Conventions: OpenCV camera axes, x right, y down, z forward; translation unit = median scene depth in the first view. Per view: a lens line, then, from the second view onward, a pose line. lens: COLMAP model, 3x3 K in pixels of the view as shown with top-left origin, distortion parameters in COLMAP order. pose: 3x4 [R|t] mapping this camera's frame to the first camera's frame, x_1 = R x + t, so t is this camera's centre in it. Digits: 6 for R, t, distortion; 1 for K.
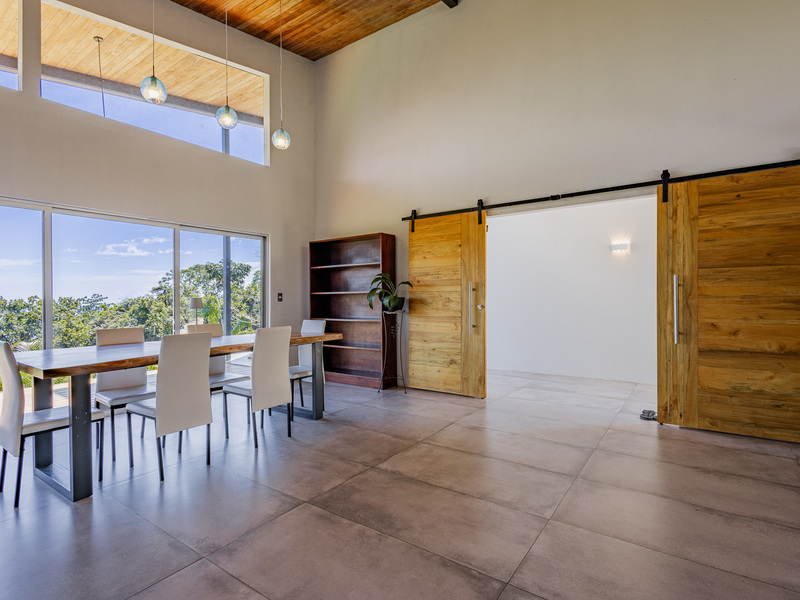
lens RADIAL K [[415.6, 0, 394.9], [0, 415.6, 311.1], [0, 0, 1]] dist [0.016081, -0.003203]
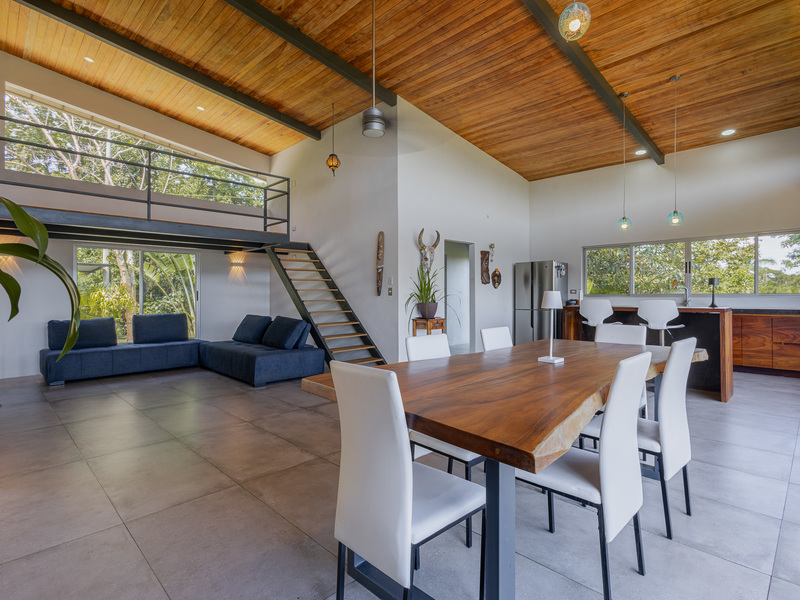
lens RADIAL K [[415.6, 0, 397.7], [0, 415.6, 292.7], [0, 0, 1]] dist [0.016081, -0.003203]
pose [[-0.986166, 0.018314, 0.164747, -0.421062], [0.023045, 0.999374, 0.026853, -0.062504], [-0.164152, 0.030278, -0.985970, 1.972662]]
